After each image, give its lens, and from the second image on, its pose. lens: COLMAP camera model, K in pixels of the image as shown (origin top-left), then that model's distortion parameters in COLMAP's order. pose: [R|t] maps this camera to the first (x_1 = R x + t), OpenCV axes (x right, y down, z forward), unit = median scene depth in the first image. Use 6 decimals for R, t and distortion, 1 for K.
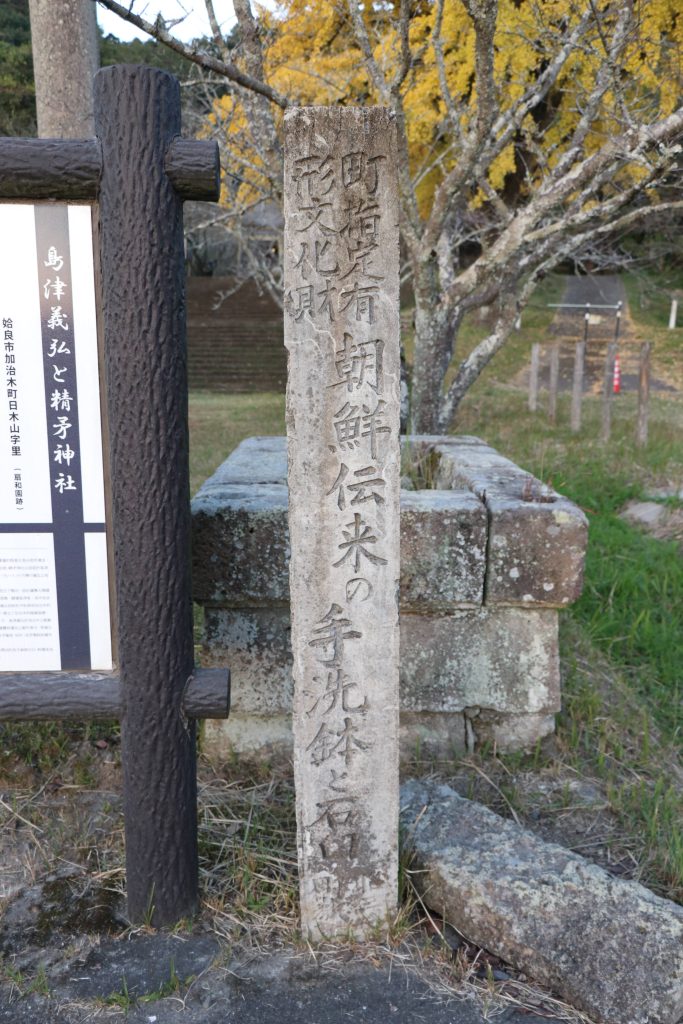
lens RADIAL K [[835.1, 0, 341.5], [0, 835.1, 512.0], [0, 0, 1]] dist [0.001807, 0.002788]
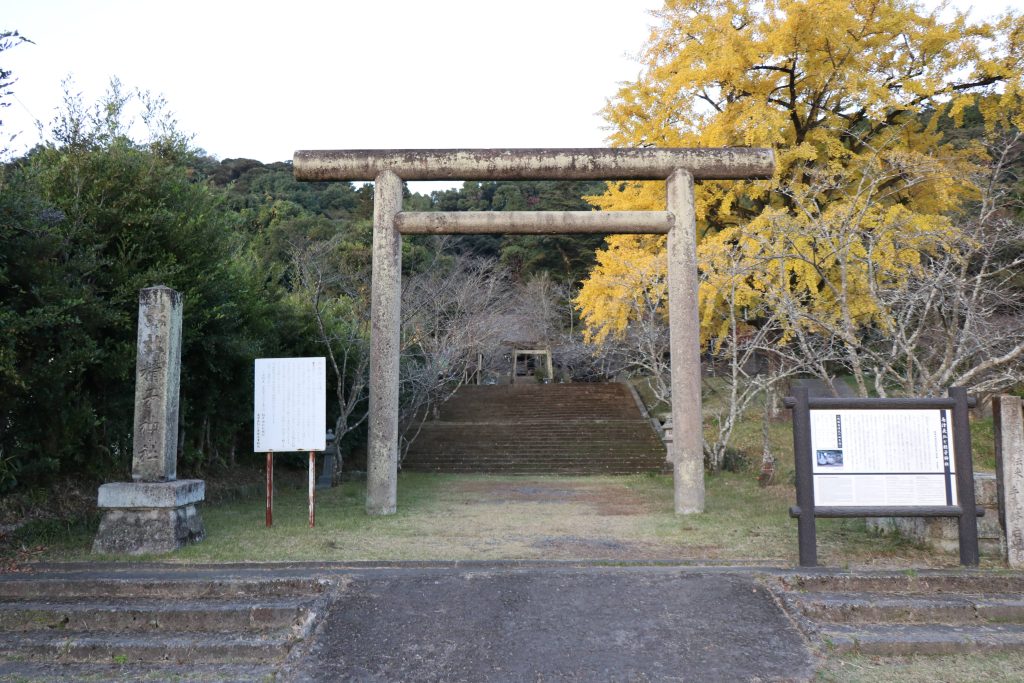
lens RADIAL K [[814.8, 0, 512.0], [0, 814.8, 341.5], [0, 0, 1]] dist [-0.000996, 0.003722]
pose [[0.999563, -0.017668, -0.023700, -2.707094], [0.009430, 0.950422, -0.310821, 0.730094], [0.028017, 0.310462, 0.950173, -3.763579]]
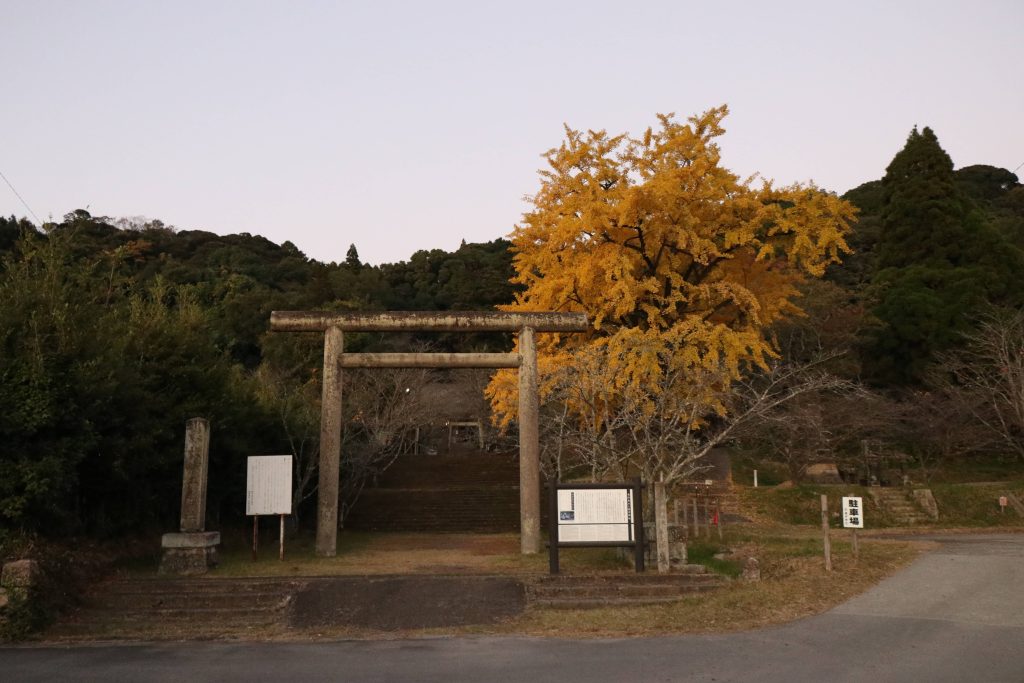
lens RADIAL K [[814.8, 0, 512.0], [0, 814.8, 341.5], [0, 0, 1]] dist [-0.000996, 0.003722]
pose [[0.999215, -0.014596, 0.036826, -1.897030], [0.027492, 0.924826, -0.379396, 1.510346], [-0.028520, 0.380110, 0.924501, -7.882125]]
